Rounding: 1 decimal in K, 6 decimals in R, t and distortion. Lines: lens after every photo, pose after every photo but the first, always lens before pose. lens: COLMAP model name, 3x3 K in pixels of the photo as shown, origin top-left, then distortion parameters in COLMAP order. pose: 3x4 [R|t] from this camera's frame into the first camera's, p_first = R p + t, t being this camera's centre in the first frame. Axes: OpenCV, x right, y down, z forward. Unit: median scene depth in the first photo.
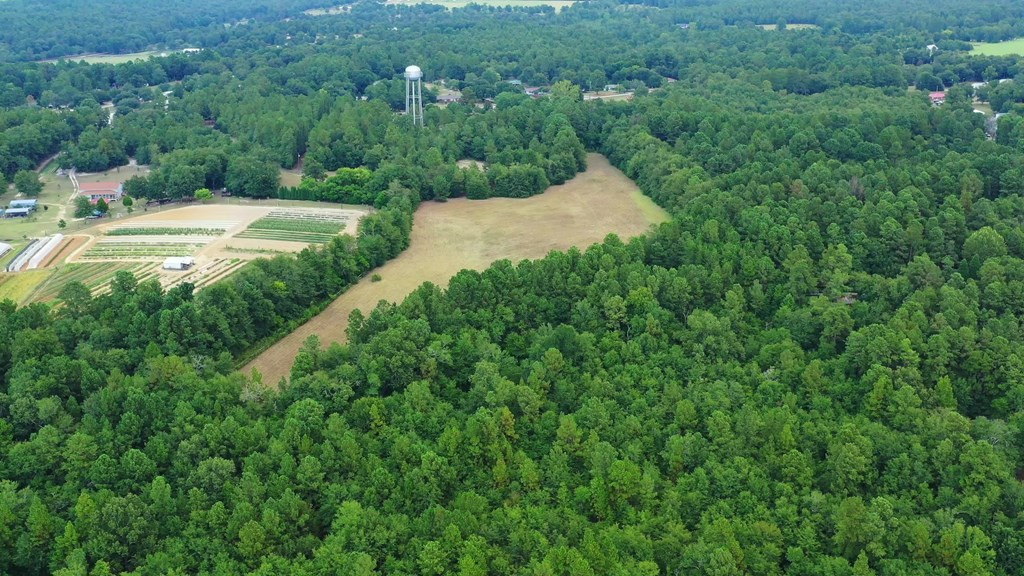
lens RADIAL K [[1141.9, 0, 511.8], [0, 1141.9, 285.6], [0, 0, 1]] dist [-0.000745, 0.000000]
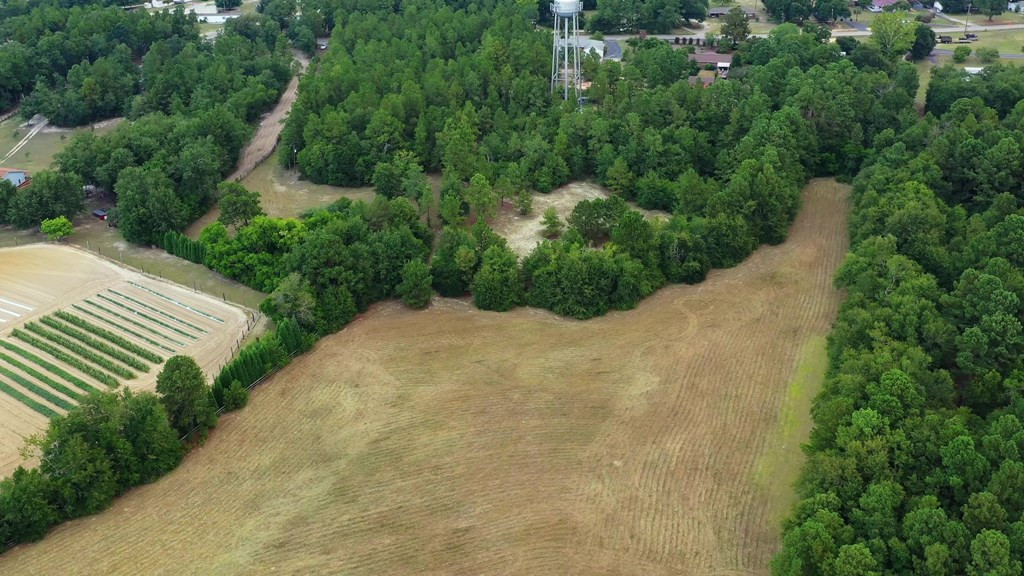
lens RADIAL K [[1141.9, 0, 511.0], [0, 1141.9, 290.8], [0, 0, 1]] dist [-0.000745, 0.000000]
pose [[0.903910, 0.182502, -0.386834, 0.185403], [-0.118863, 0.975958, 0.182695, -0.186939], [0.410875, -0.119160, 0.903871, 0.555966]]
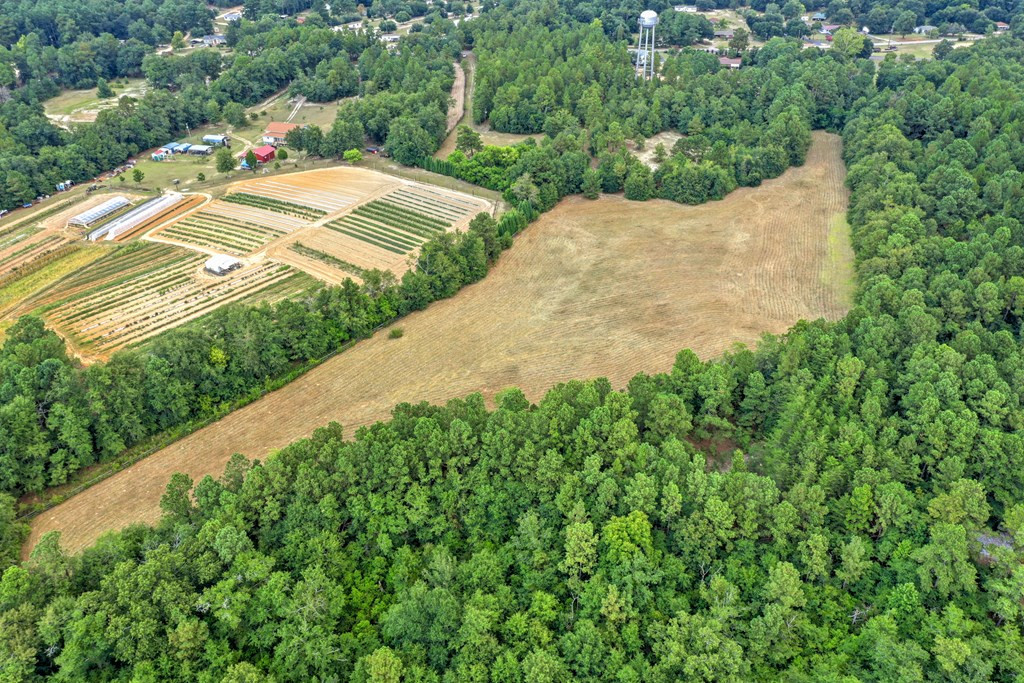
lens RADIAL K [[801.0, 0, 514.0], [0, 801.0, 338.1], [0, 0, 1]] dist [0.007588, 0.029230]
pose [[0.908992, 0.215808, -0.356595, 0.128584], [-0.119087, 0.954331, 0.273990, -0.135525], [0.399439, -0.206589, 0.893179, 0.422270]]
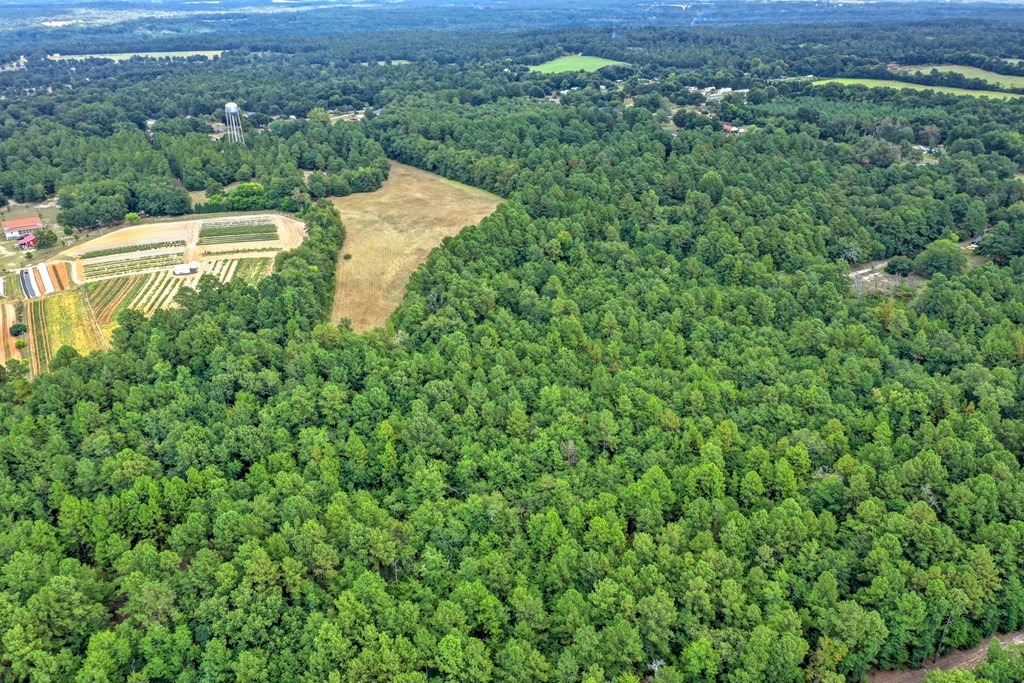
lens RADIAL K [[801.0, 0, 506.3], [0, 801.0, 335.1], [0, 0, 1]] dist [0.007588, 0.029230]
pose [[0.898446, -0.187349, 0.397108, -0.278065], [0.146693, 0.980509, 0.130700, -0.009675], [-0.413855, -0.059174, 0.908418, 0.034916]]
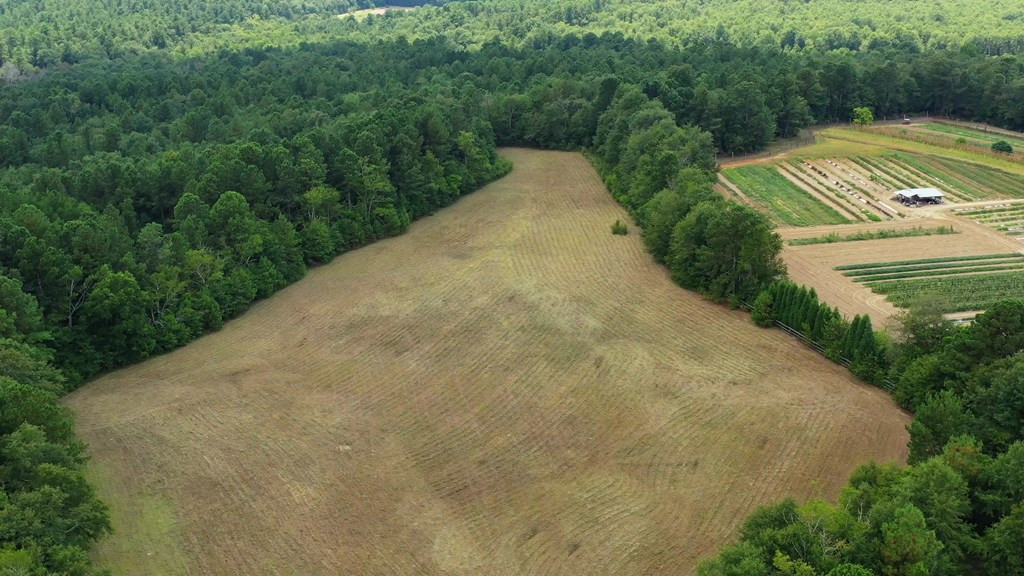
lens RADIAL K [[1141.9, 0, 509.8], [0, 1141.9, 289.2], [0, 0, 1]] dist [-0.000745, 0.000000]
pose [[-0.928141, 0.129338, -0.349035, 0.128160], [-0.101761, 0.813804, 0.572161, -0.266027], [0.358048, 0.566564, -0.742163, 1.172094]]
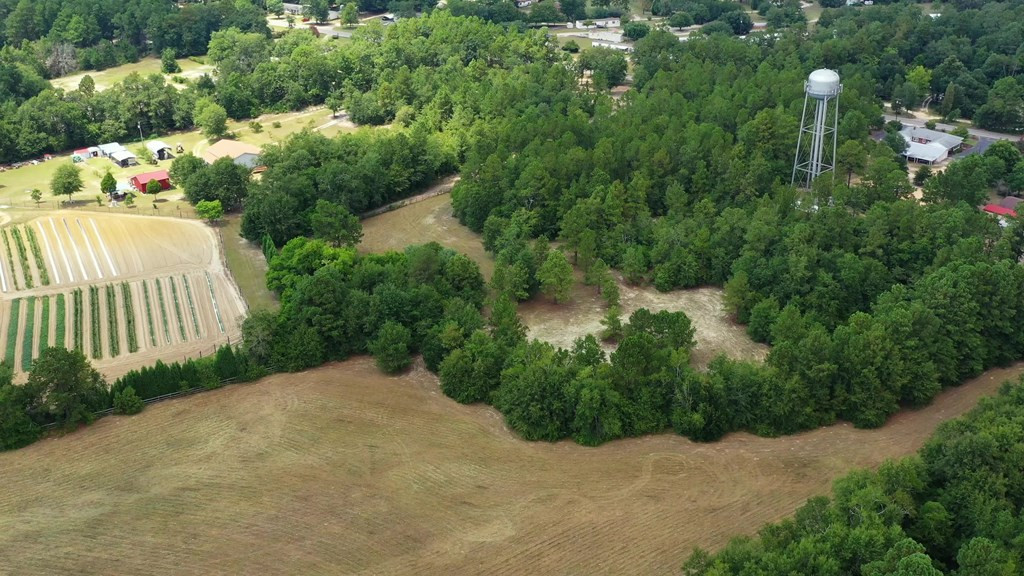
lens RADIAL K [[1141.9, 0, 514.7], [0, 1141.9, 286.9], [0, 0, 1]] dist [-0.000745, 0.000000]
pose [[0.514919, 0.360998, -0.777521, 0.344159], [-0.259617, 0.930082, 0.259898, -0.255321], [0.816981, 0.068031, 0.572638, 0.778926]]
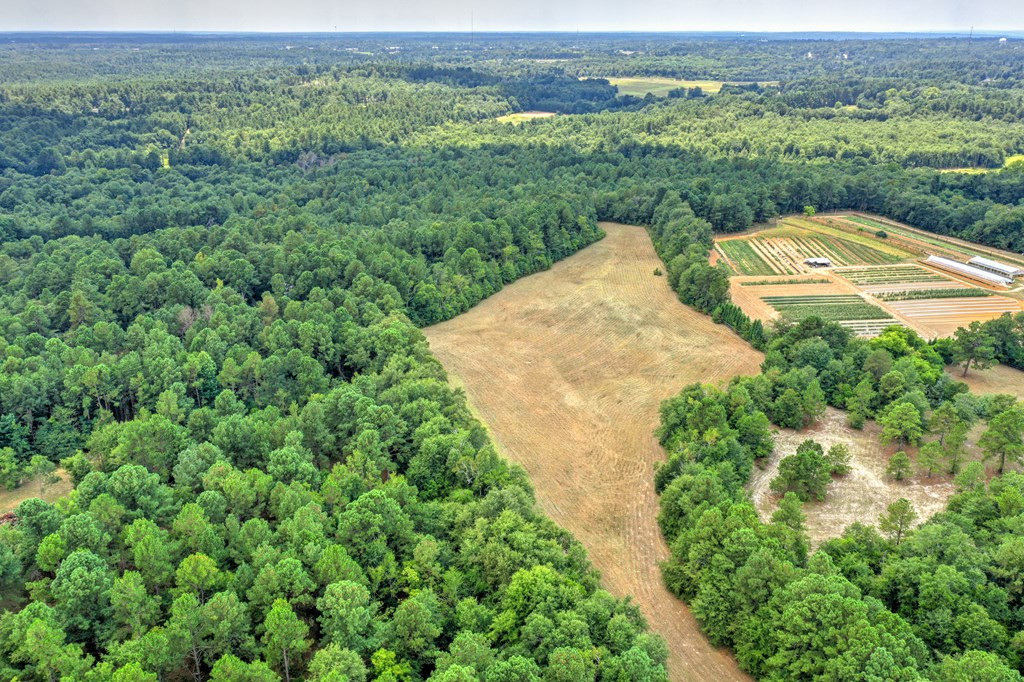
lens RADIAL K [[801.0, 0, 509.9], [0, 801.0, 337.5], [0, 0, 1]] dist [0.007588, 0.029230]
pose [[-0.967034, 0.094774, -0.236355, 0.201890], [-0.075661, 0.779311, 0.622052, -0.388961], [0.243148, 0.619429, -0.746450, 1.330924]]
